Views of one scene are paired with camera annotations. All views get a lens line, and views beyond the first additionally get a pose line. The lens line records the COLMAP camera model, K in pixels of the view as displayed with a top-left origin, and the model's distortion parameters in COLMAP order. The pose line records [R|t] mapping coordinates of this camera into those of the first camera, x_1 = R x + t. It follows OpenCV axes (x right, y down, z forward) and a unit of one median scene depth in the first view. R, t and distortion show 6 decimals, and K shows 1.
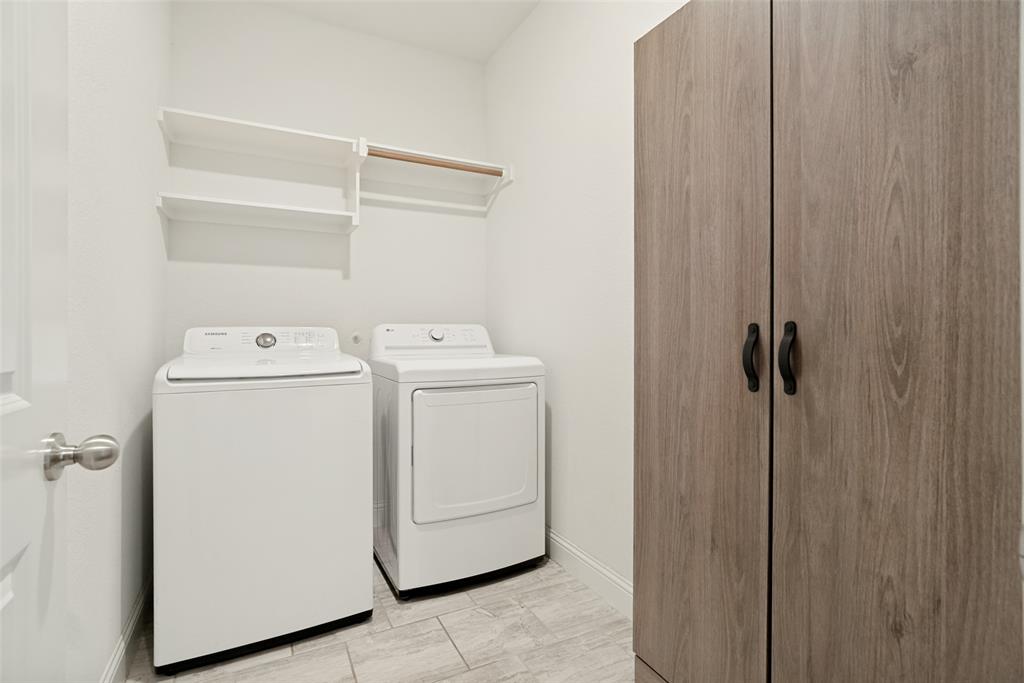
lens RADIAL K [[492.6, 0, 510.2], [0, 492.6, 337.5], [0, 0, 1]] dist [-0.005607, 0.001572]
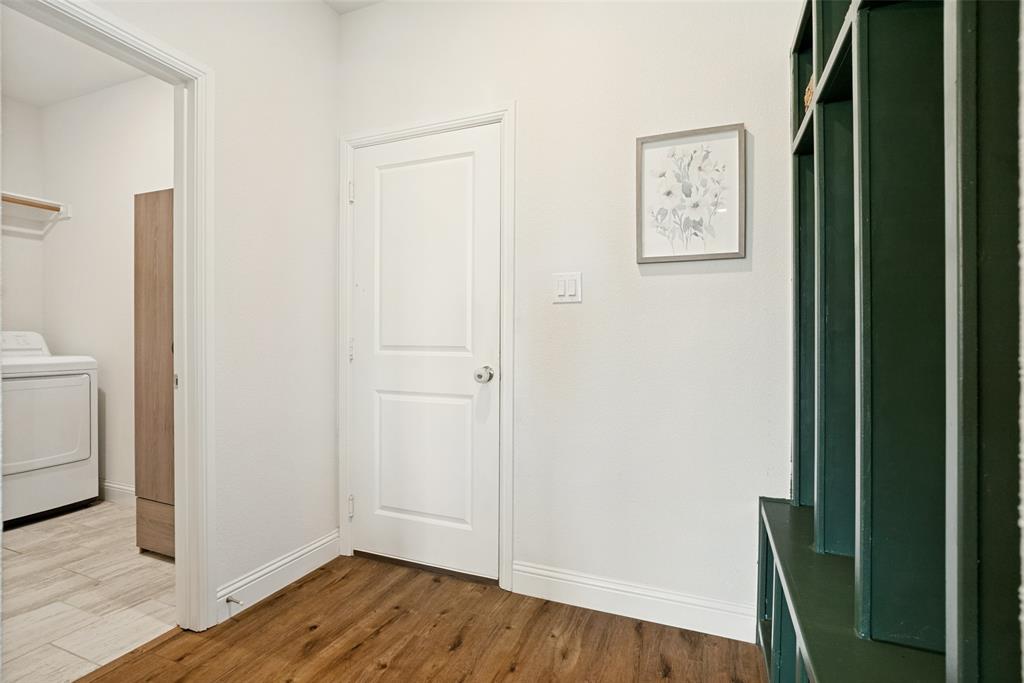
lens RADIAL K [[492.6, 0, 508.9], [0, 492.6, 342.7], [0, 0, 1]] dist [-0.005607, 0.001572]
pose [[0.768974, -0.002660, 0.639274, 0.077292], [0.004593, 0.999989, -0.001363, 0.010420], [-0.639263, 0.003984, 0.768978, -0.824828]]
